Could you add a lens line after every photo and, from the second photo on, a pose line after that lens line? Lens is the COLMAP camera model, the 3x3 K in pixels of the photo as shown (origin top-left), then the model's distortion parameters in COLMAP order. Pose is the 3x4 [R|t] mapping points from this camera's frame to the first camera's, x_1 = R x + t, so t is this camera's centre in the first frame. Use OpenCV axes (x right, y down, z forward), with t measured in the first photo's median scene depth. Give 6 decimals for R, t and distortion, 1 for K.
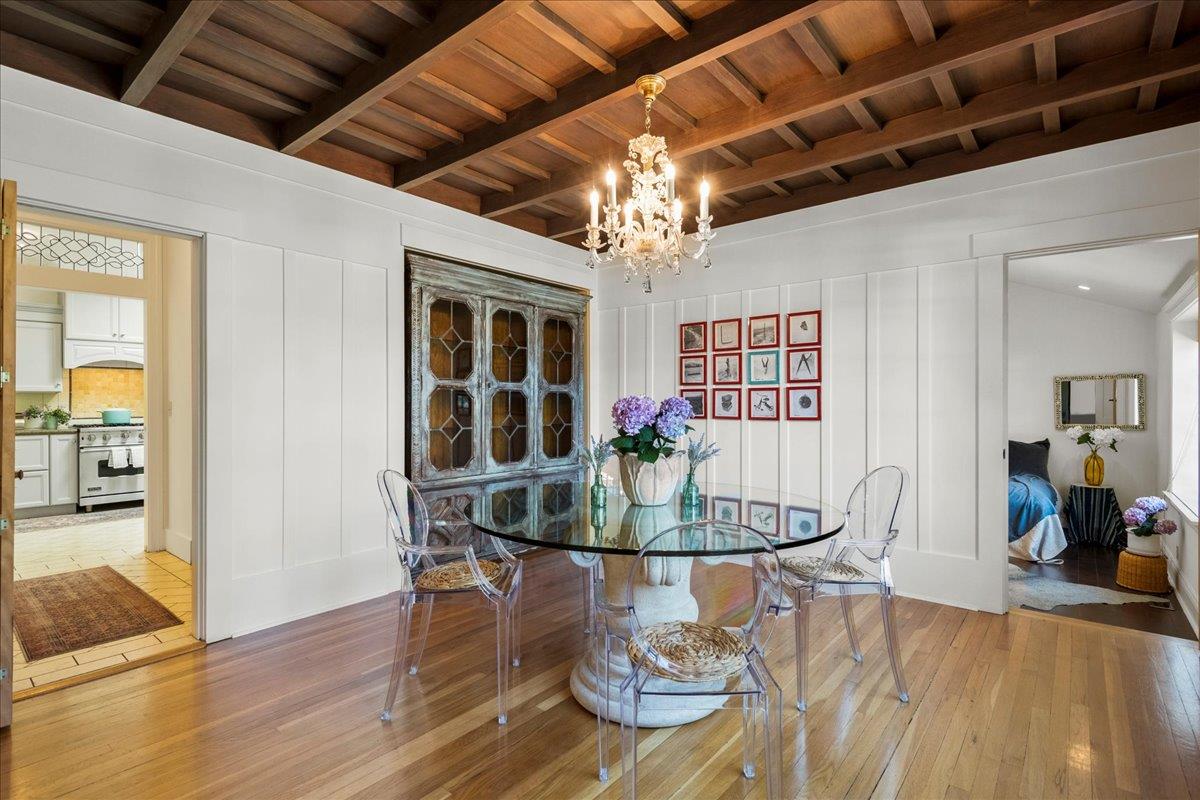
lens RADIAL K [[578.7, 0, 600.0], [0, 578.7, 400.0], [0, 0, 1]] dist [0.000474, -0.000041]
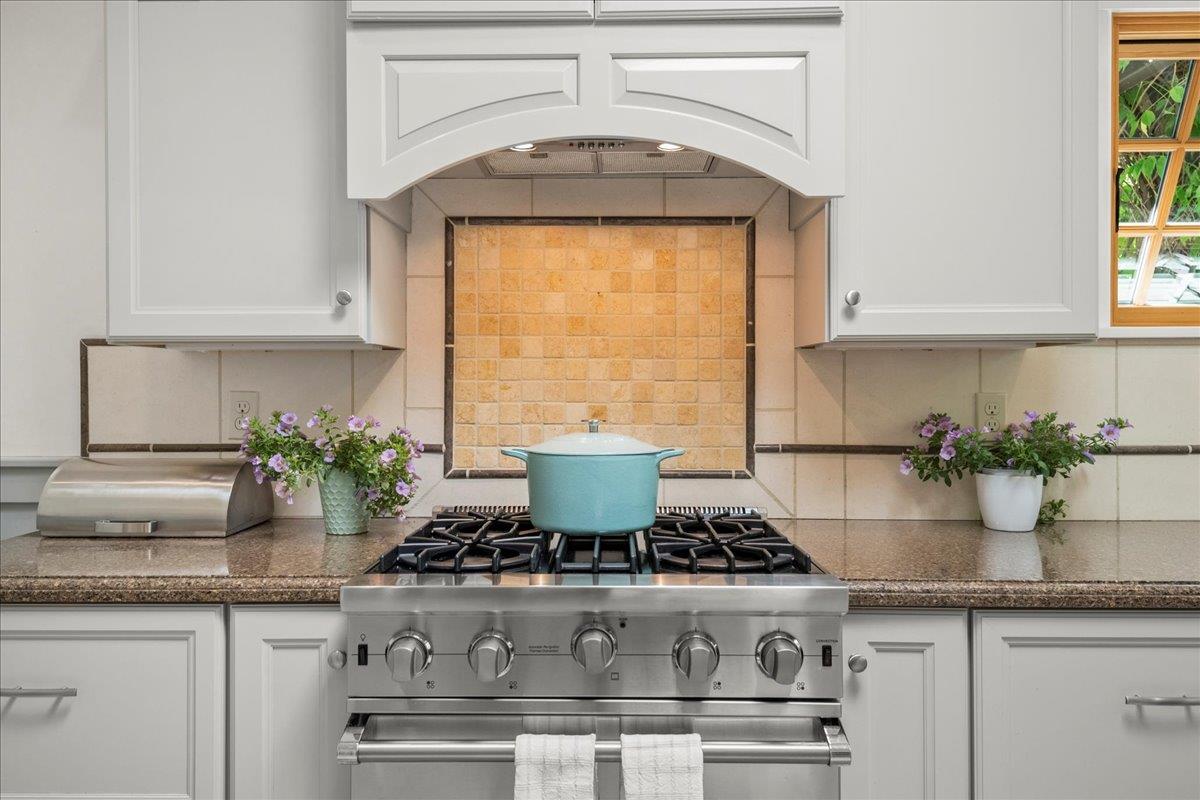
lens RADIAL K [[903.5, 0, 597.2], [0, 903.5, 371.0], [0, 0, 1]] dist [0.007580, 0.000569]
pose [[0.624263, -0.007627, -0.781177, -0.657547], [-0.000024, 0.999952, -0.009783, -0.001431], [0.781214, 0.006126, 0.624233, 0.874841]]
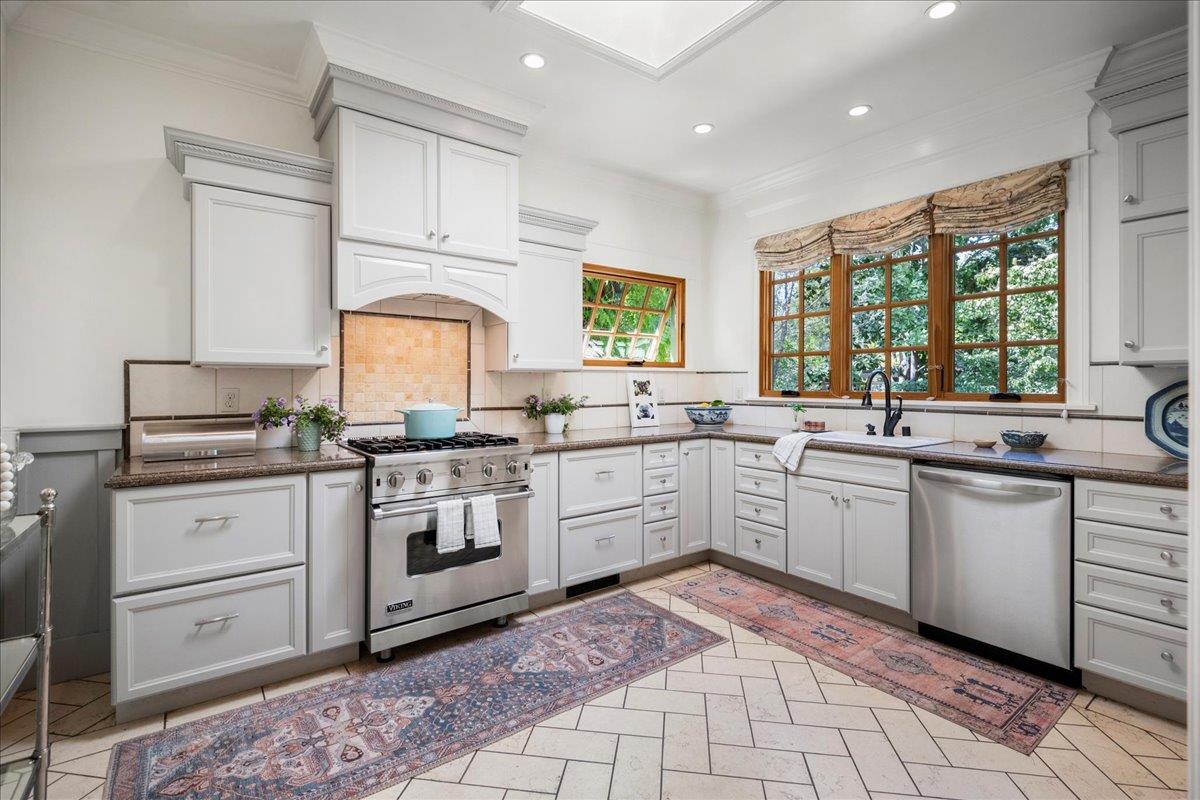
lens RADIAL K [[548.5, 0, 602.7], [0, 548.5, 381.2], [0, 0, 1]] dist [0.040549, -0.031736]
pose [[0.971495, 0.000748, -0.237059, -0.632503], [-0.001997, 0.999985, -0.005025, -0.000744], [0.237052, 0.005356, 0.971482, 0.646135]]
